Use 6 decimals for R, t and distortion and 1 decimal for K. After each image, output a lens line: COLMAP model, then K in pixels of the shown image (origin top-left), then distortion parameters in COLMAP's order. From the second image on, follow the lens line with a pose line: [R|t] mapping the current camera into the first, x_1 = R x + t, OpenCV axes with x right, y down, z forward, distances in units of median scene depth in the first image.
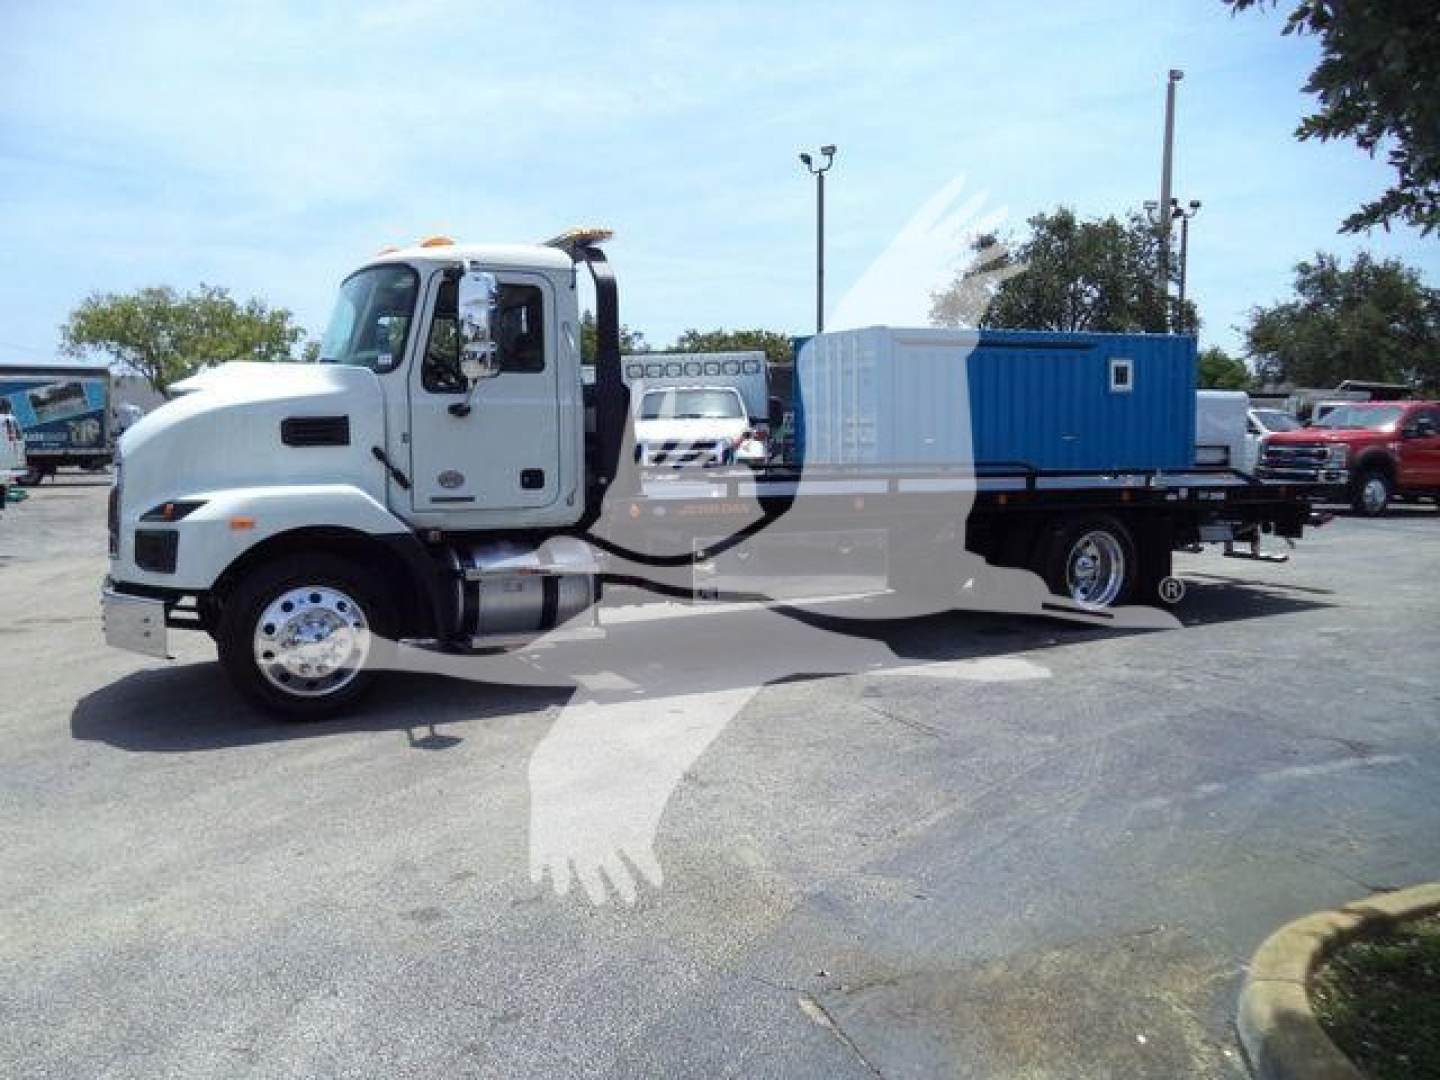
lens RADIAL K [[1167.3, 0, 729.9], [0, 1167.3, 548.7], [0, 0, 1]] dist [-0.041291, 0.025685]
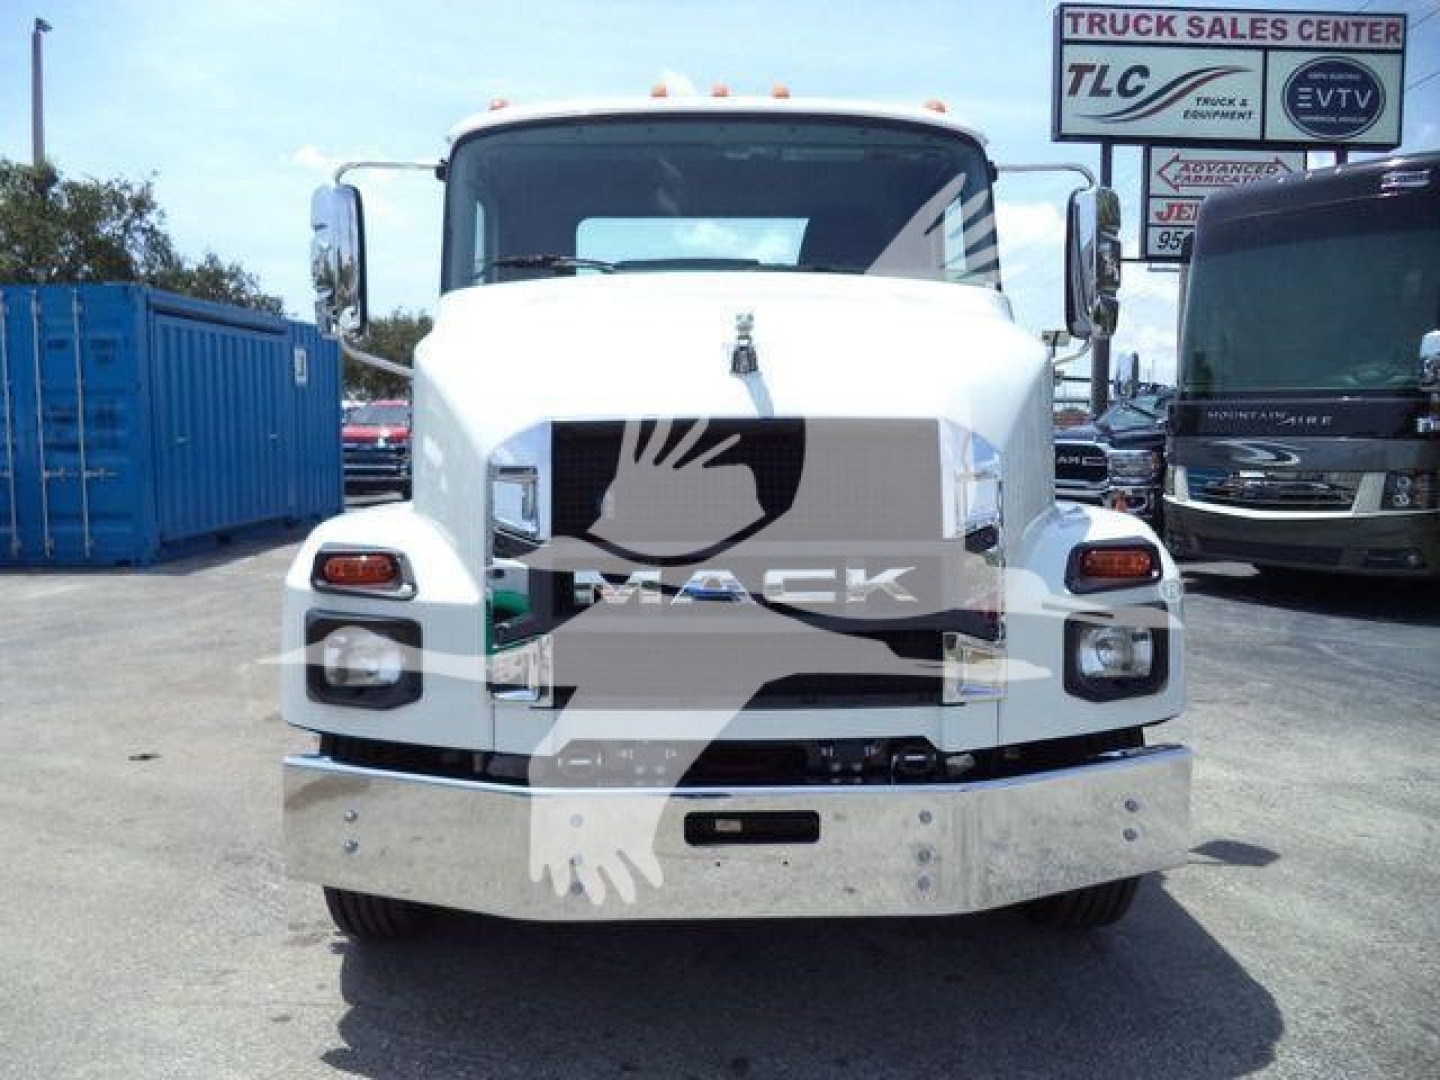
lens RADIAL K [[1167.3, 0, 729.9], [0, 1167.3, 548.7], [0, 0, 1]] dist [-0.041291, 0.025685]
pose [[0.456531, -0.087708, 0.885374, -0.854093], [0.087982, 0.994702, 0.053172, -0.070002], [-0.885347, 0.053622, 0.461829, 0.801422]]
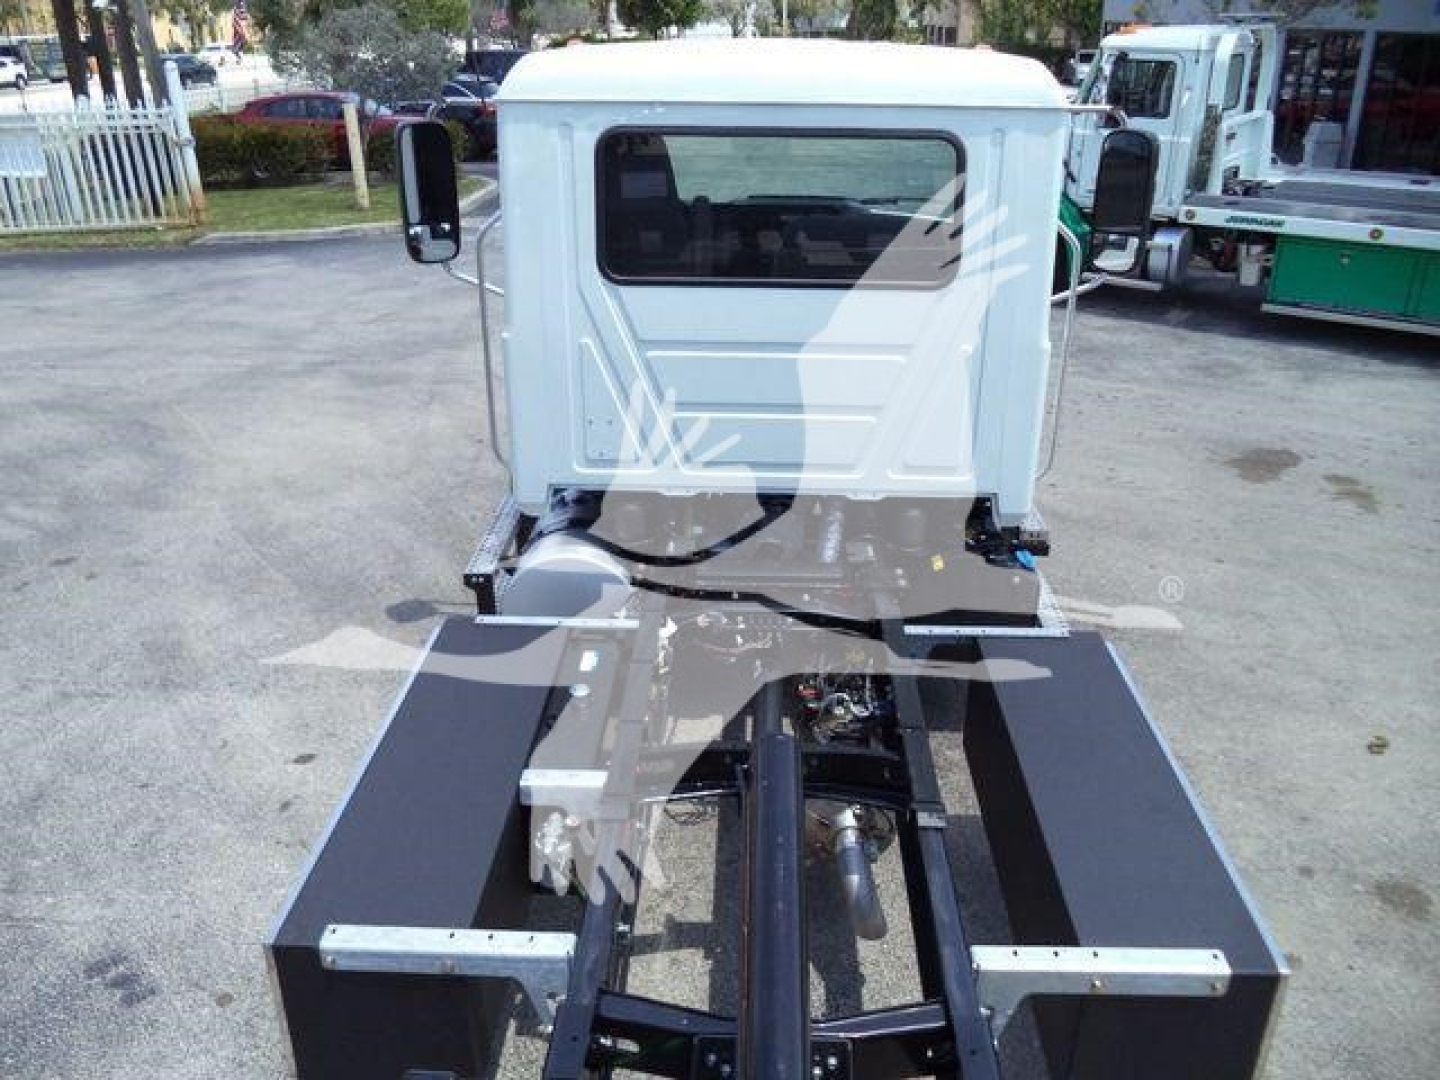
lens RADIAL K [[1167.3, 0, 729.9], [0, 1167.3, 548.7], [0, 0, 1]] dist [-0.041291, 0.025685]
pose [[-0.507659, 0.350865, -0.786878, 0.321467], [-0.069784, 0.893573, 0.443461, -0.295514], [0.858728, 0.280039, -0.429145, 1.417993]]
